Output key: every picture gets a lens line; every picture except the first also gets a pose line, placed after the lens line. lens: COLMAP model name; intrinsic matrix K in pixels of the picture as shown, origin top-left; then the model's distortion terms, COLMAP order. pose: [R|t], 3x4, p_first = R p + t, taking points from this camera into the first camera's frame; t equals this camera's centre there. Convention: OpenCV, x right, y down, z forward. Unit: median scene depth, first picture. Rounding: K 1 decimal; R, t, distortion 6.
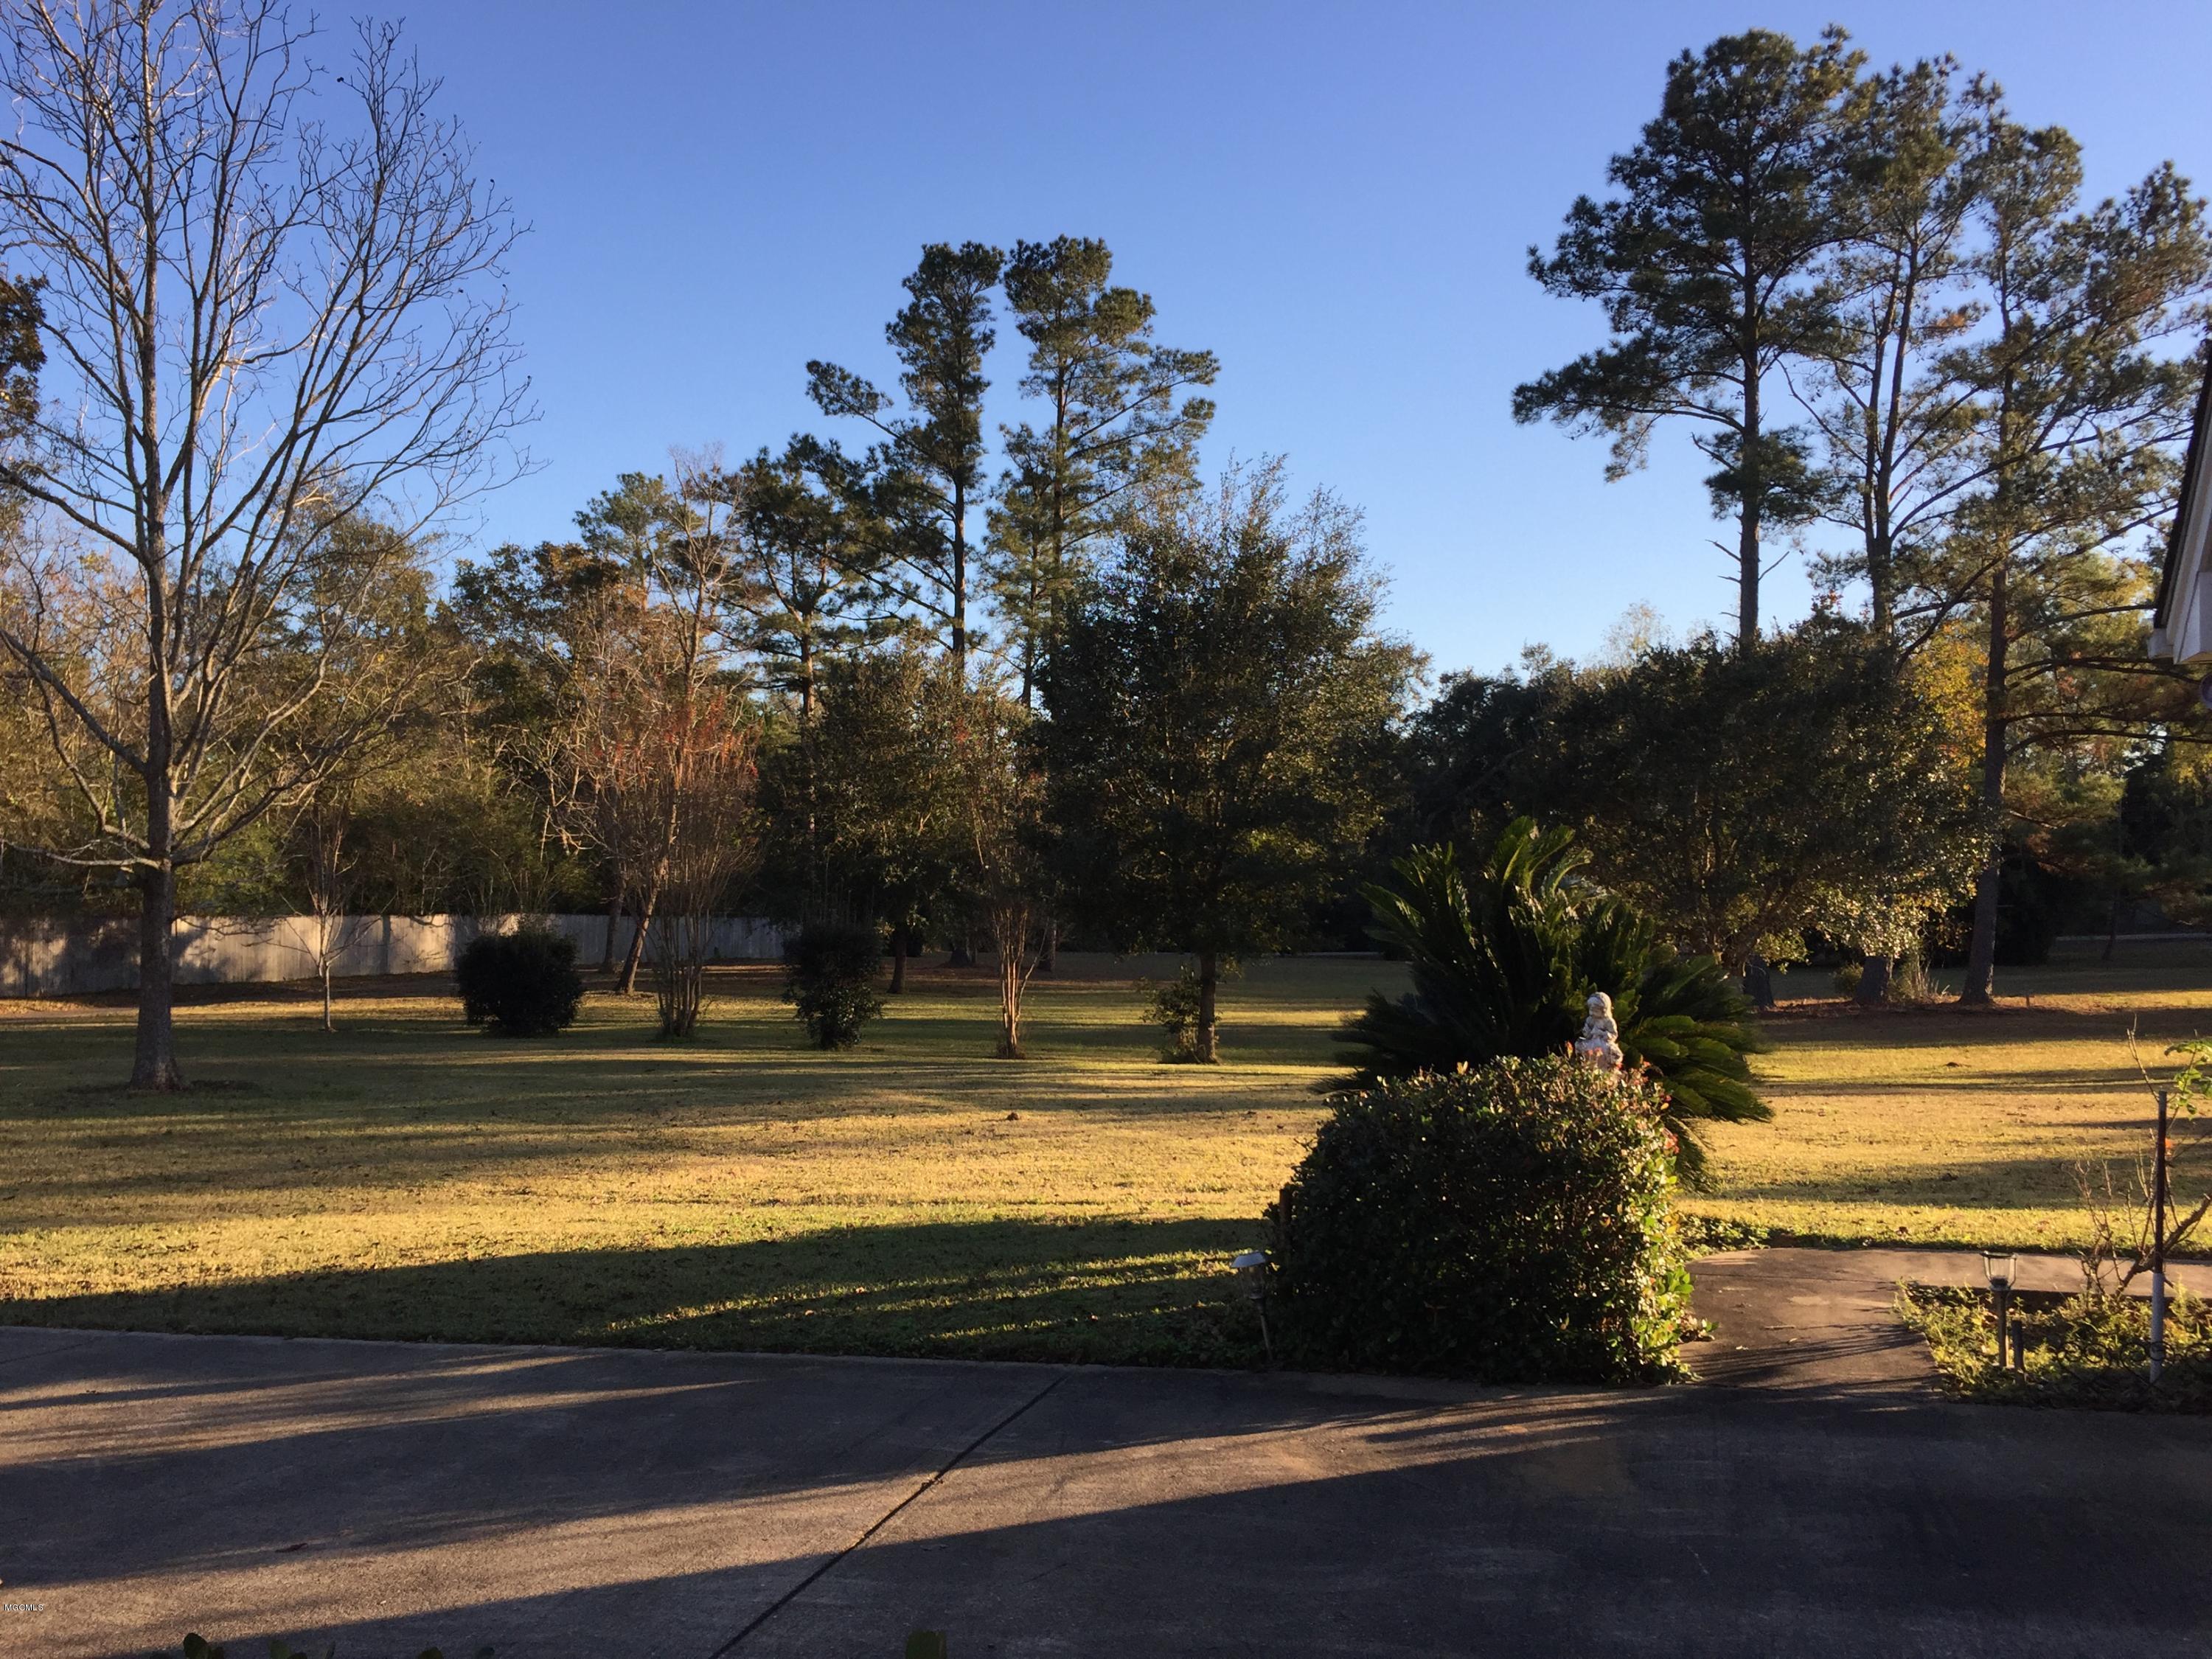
lens RADIAL K [[1885.2, 0, 1103.9], [0, 1885.2, 842.0], [0, 0, 1]] dist [0.076472, -0.095095]
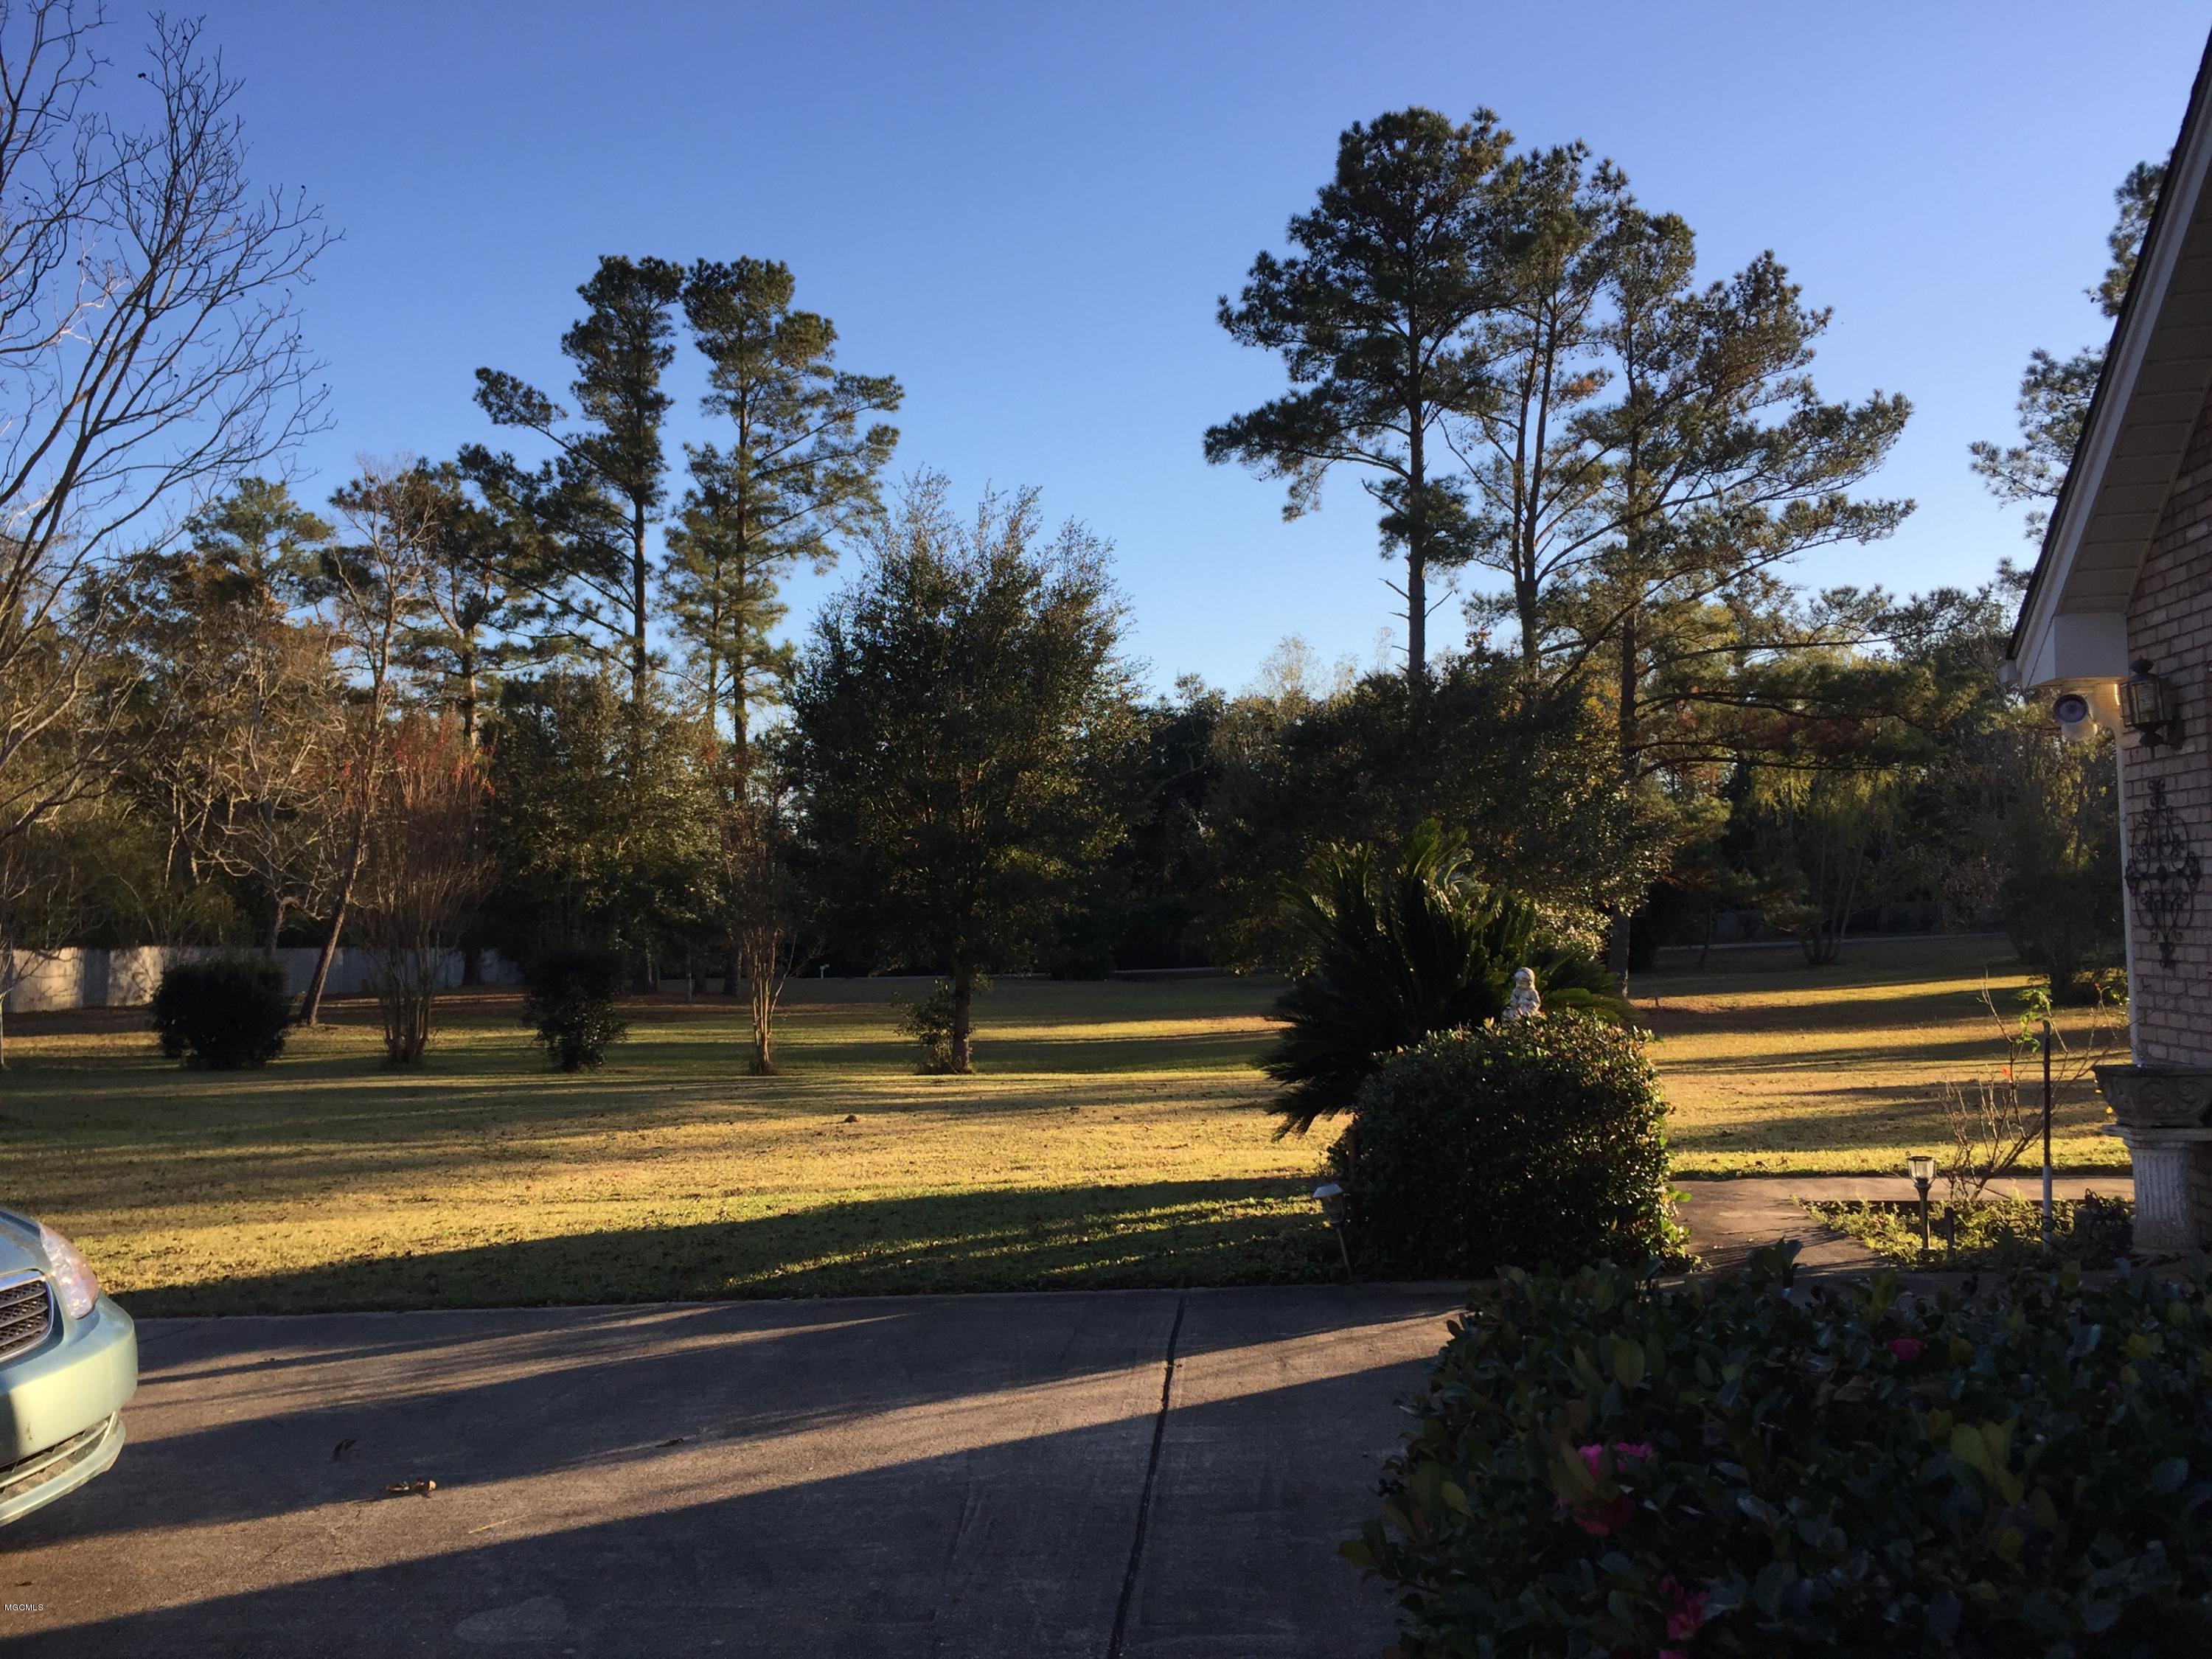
lens RADIAL K [[1885.2, 0, 1121.5], [0, 1885.2, 841.9], [0, 0, 1]] dist [0.076472, -0.095095]
pose [[0.980299, -0.004460, 0.197469, -0.036331], [0.007187, 0.999888, -0.013095, 0.002709], [-0.197389, 0.014256, 0.980222, -0.015807]]
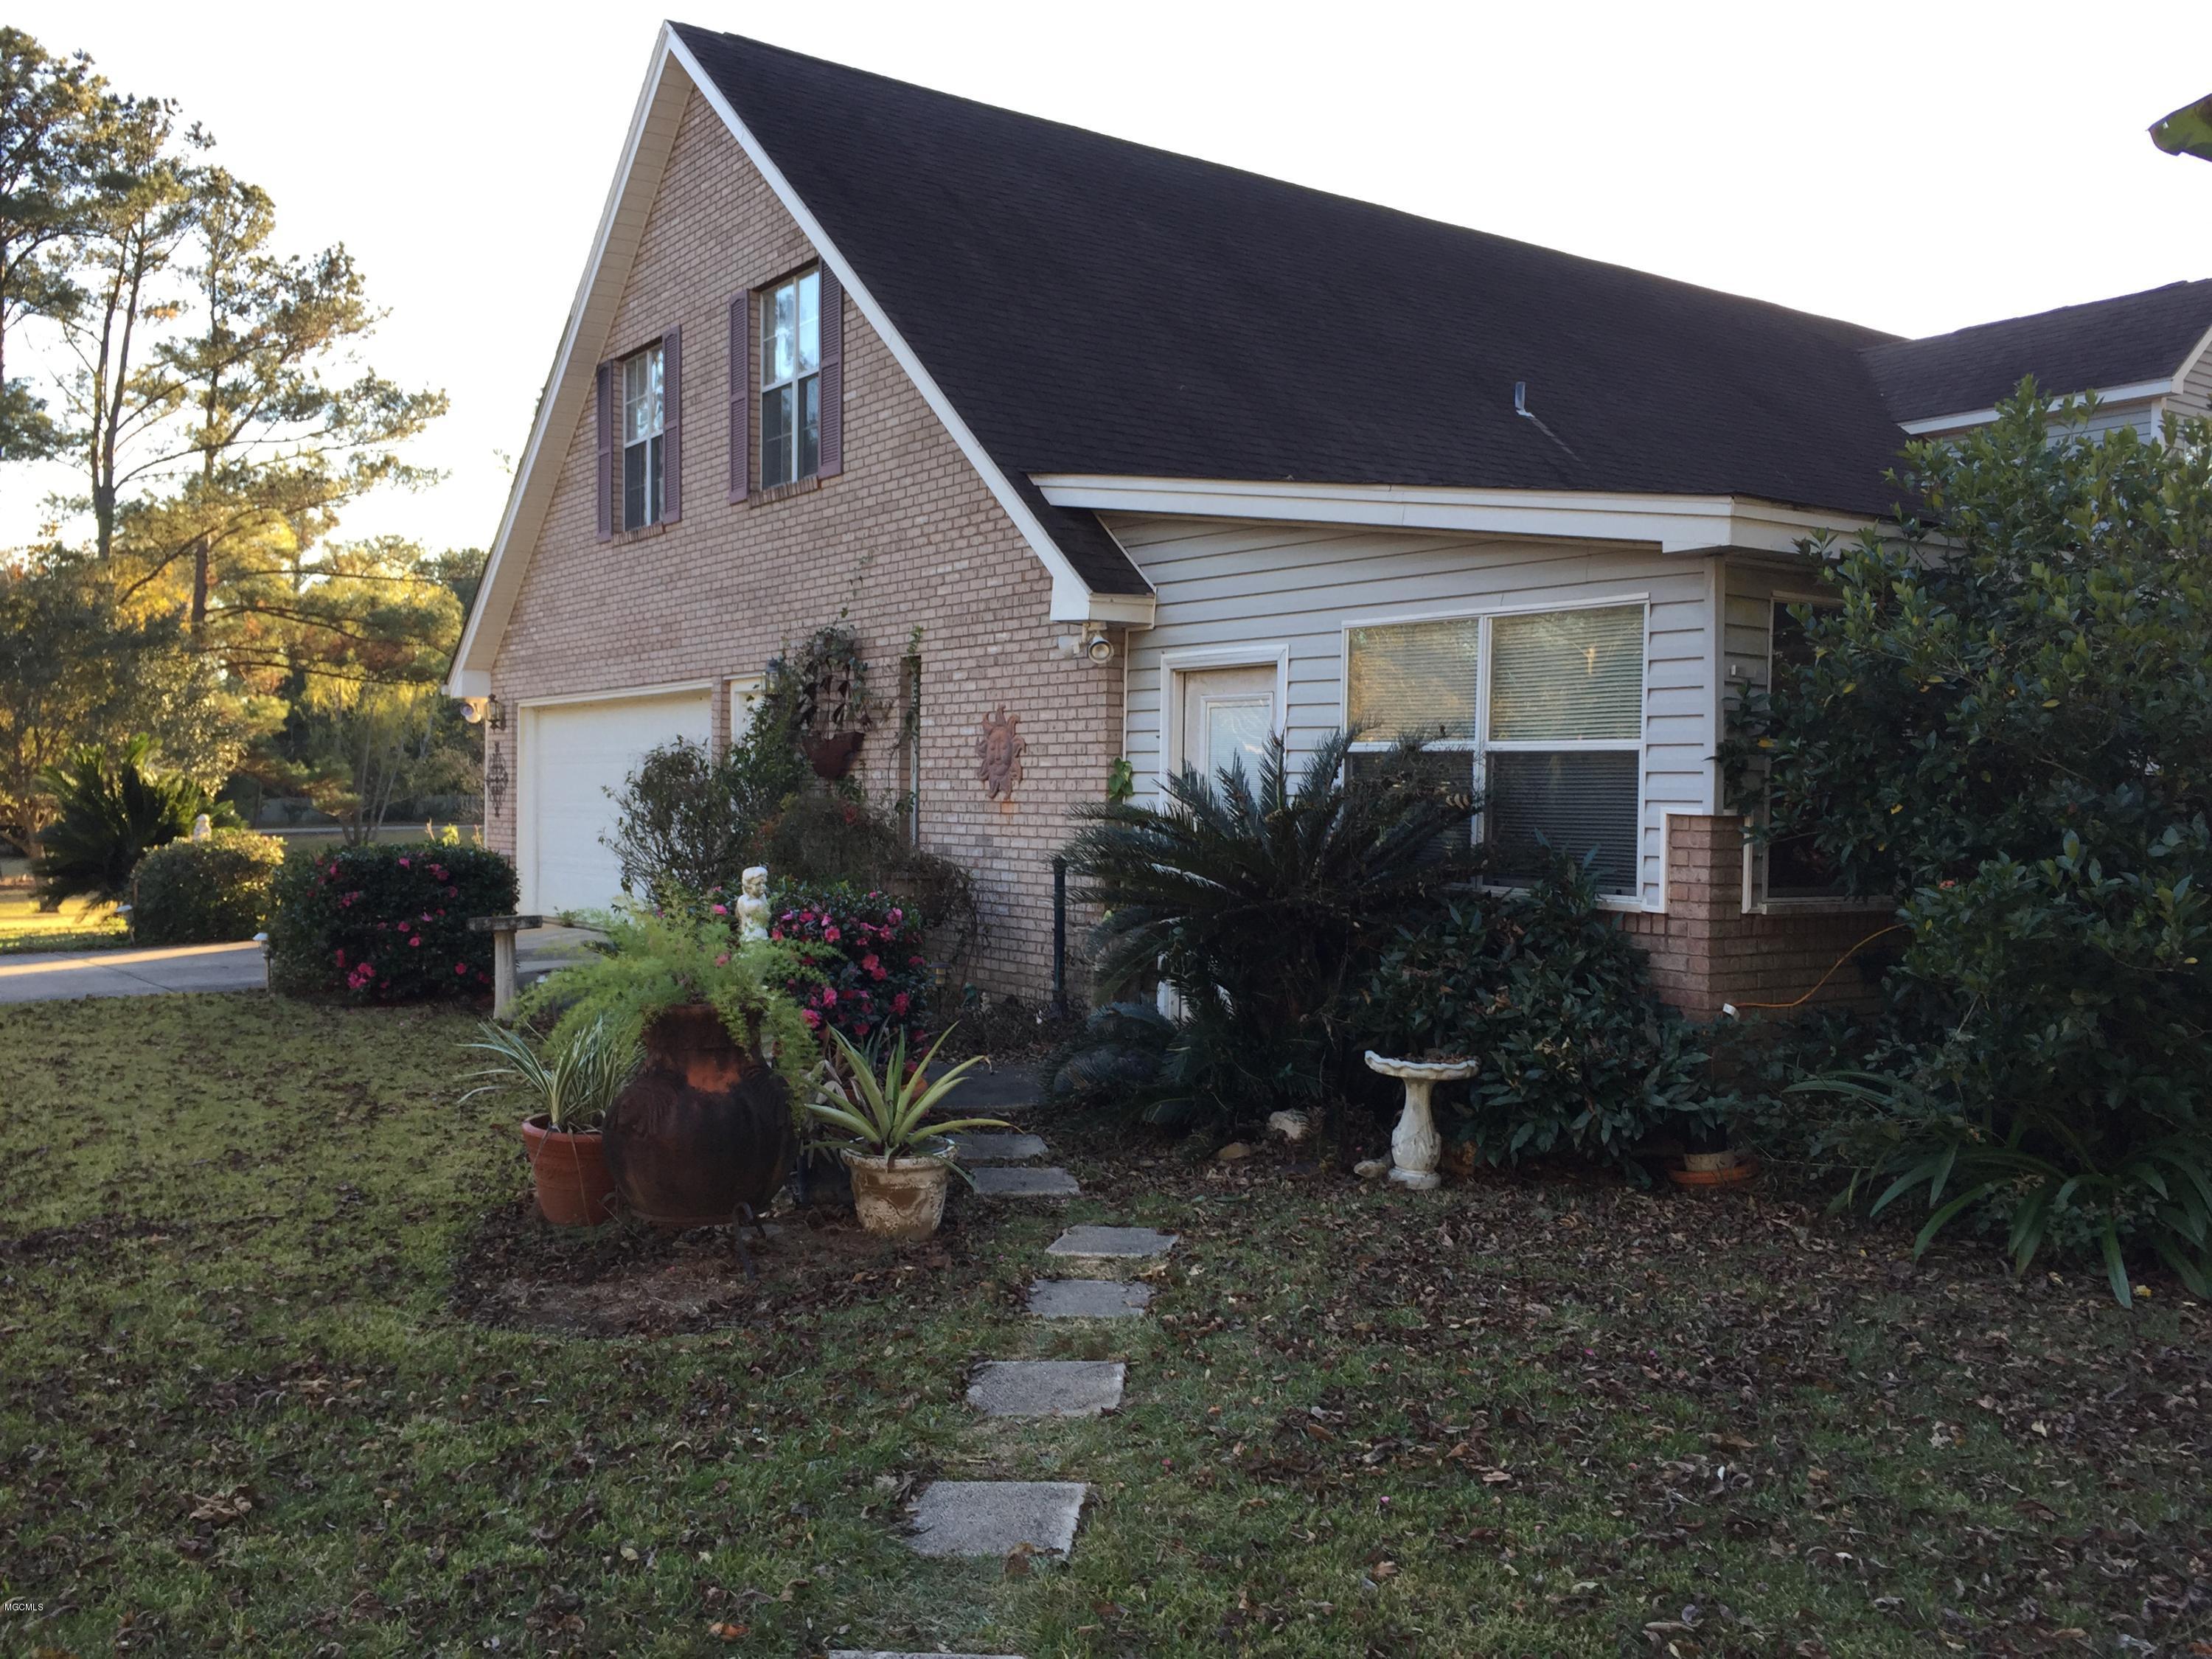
lens RADIAL K [[1885.2, 0, 1074.3], [0, 1885.2, 806.5], [0, 0, 1]] dist [0.076472, -0.095095]
pose [[0.614825, 0.018075, 0.788456, -0.159436], [-0.044033, 0.998965, 0.011436, -0.000519], [-0.787433, -0.041749, 0.614984, -0.218512]]
